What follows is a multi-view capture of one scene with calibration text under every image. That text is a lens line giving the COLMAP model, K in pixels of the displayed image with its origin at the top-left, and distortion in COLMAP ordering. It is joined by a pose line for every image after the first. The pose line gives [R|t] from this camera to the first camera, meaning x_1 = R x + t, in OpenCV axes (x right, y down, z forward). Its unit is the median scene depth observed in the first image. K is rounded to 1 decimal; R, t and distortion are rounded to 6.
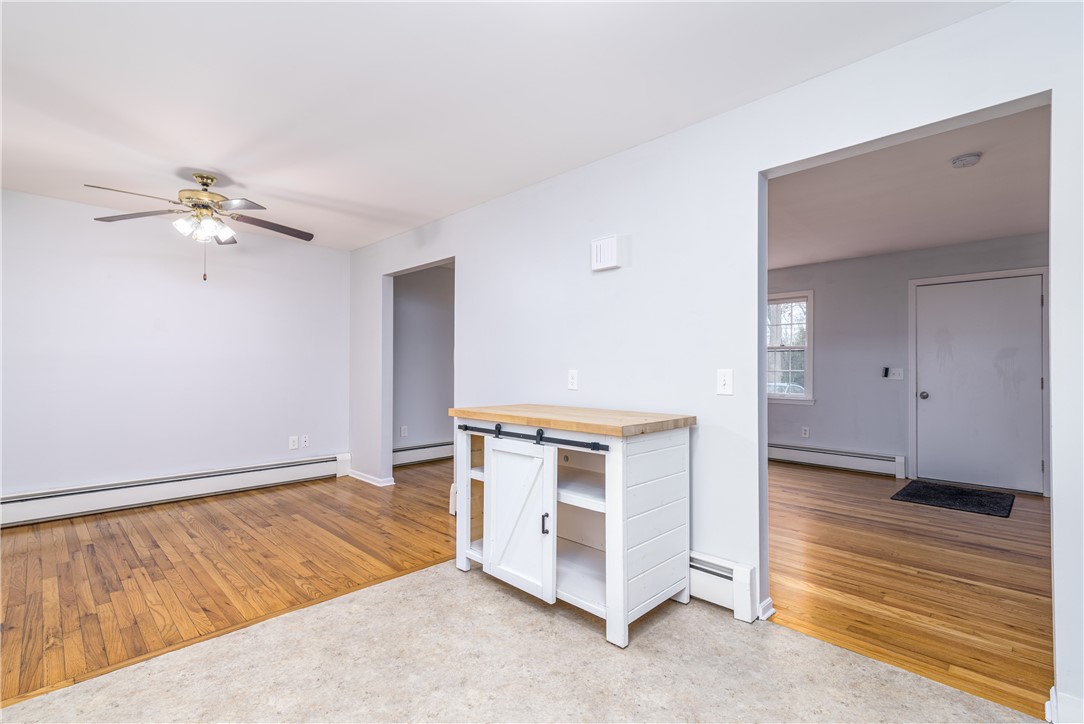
lens RADIAL K [[490.6, 0, 542.0], [0, 490.6, 362.0], [0, 0, 1]] dist [0.019596, -0.001642]
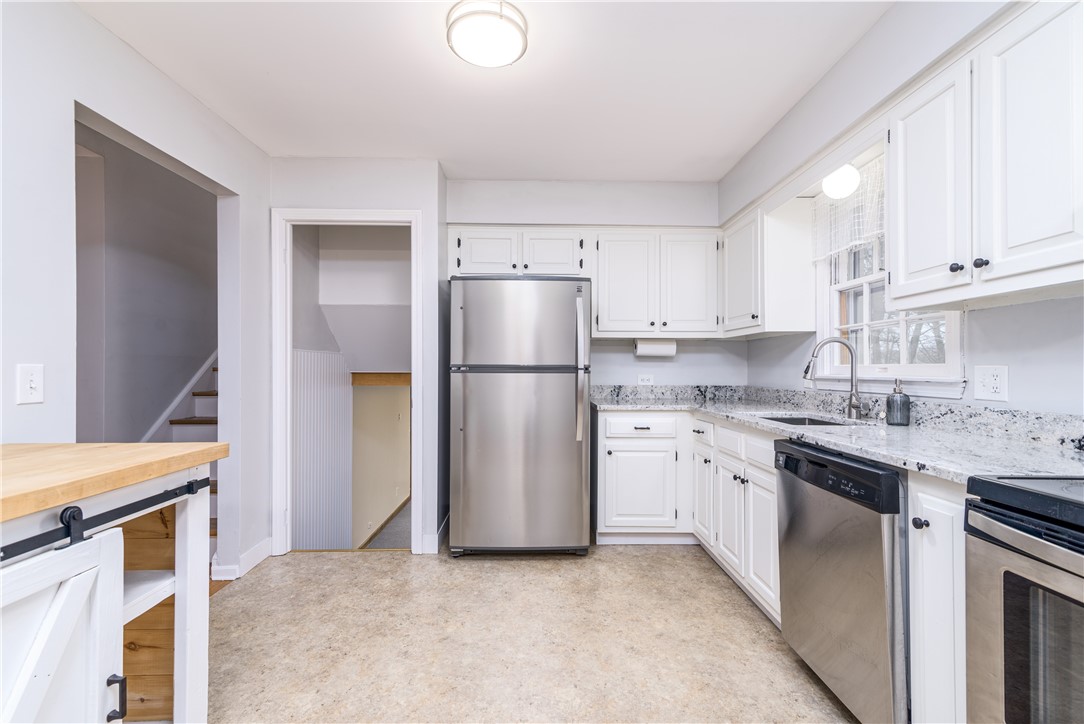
lens RADIAL K [[486.5, 0, 543.1], [0, 486.5, 366.5], [0, 0, 1]] dist [0.018867, -0.001227]
pose [[-0.713489, -0.003199, 0.700659, -0.437297], [-0.013001, 0.999878, -0.008674, 0.011442], [-0.700545, -0.015299, -0.713444, 0.762510]]
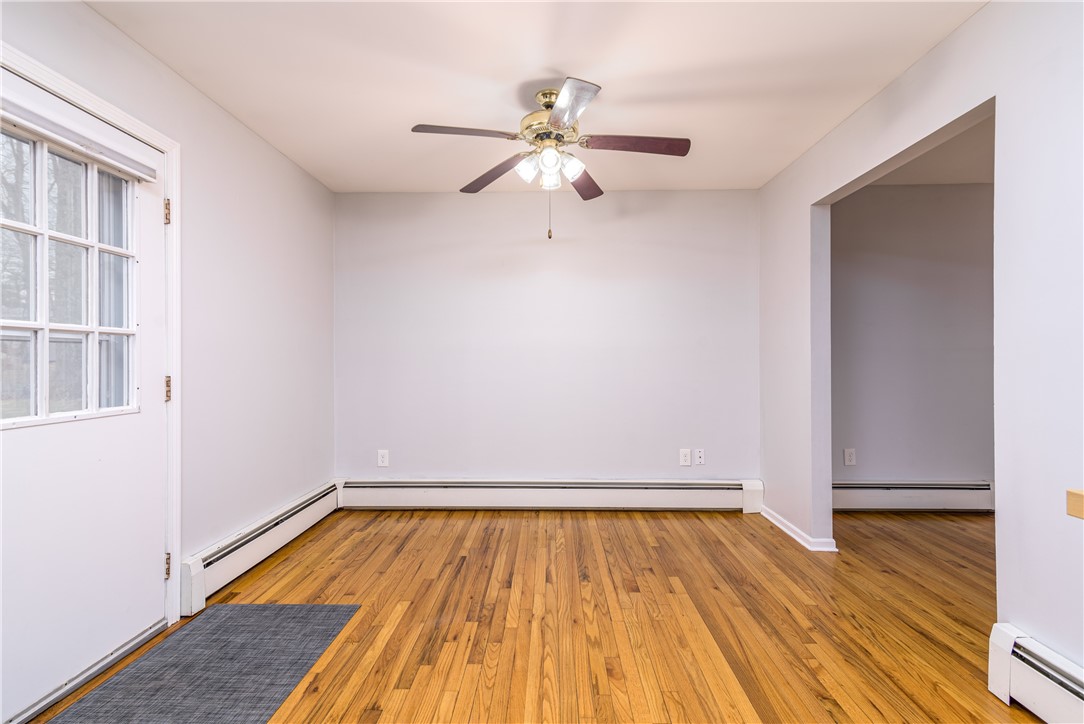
lens RADIAL K [[487.8, 0, 544.9], [0, 487.8, 360.0], [0, 0, 1]] dist [0.016609, -0.000489]
pose [[0.691001, -0.004667, -0.722838, -0.174380], [0.014860, 0.999860, 0.007750, 0.008421], [0.722701, -0.016097, 0.690974, 0.520726]]
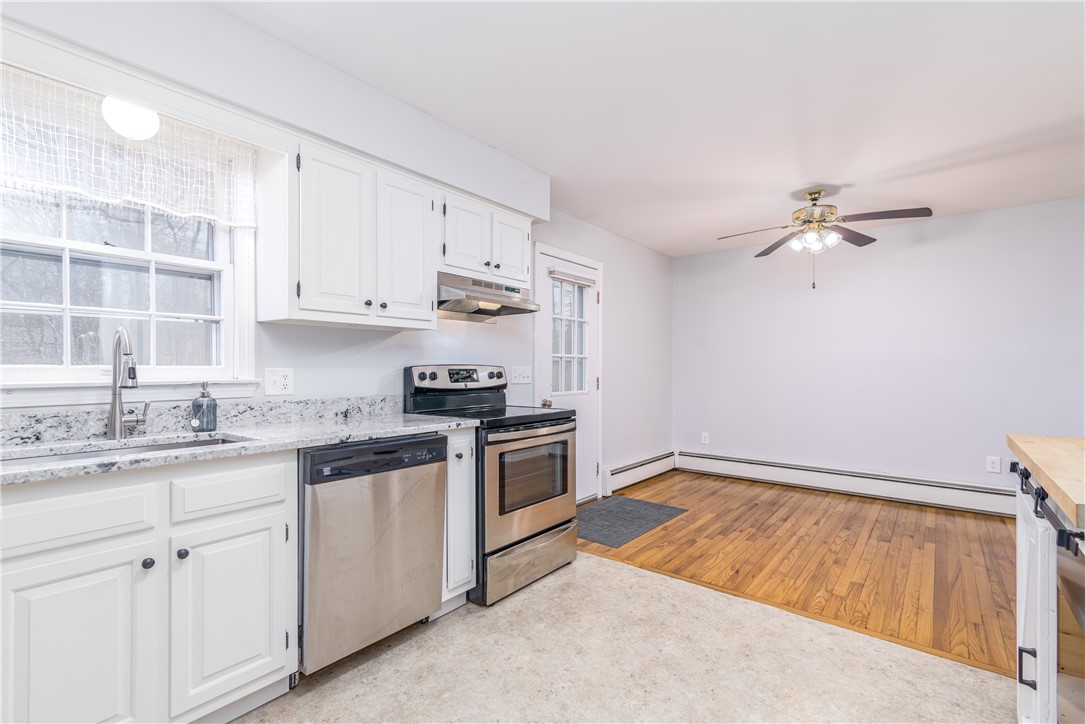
lens RADIAL K [[490.4, 0, 541.1], [0, 490.4, 370.2], [0, 0, 1]] dist [0.016602, -0.000302]
pose [[0.098150, -0.001269, -0.995171, 0.347838], [0.011374, 0.999935, -0.000153, 0.006268], [0.995107, -0.011304, 0.098158, 0.317150]]
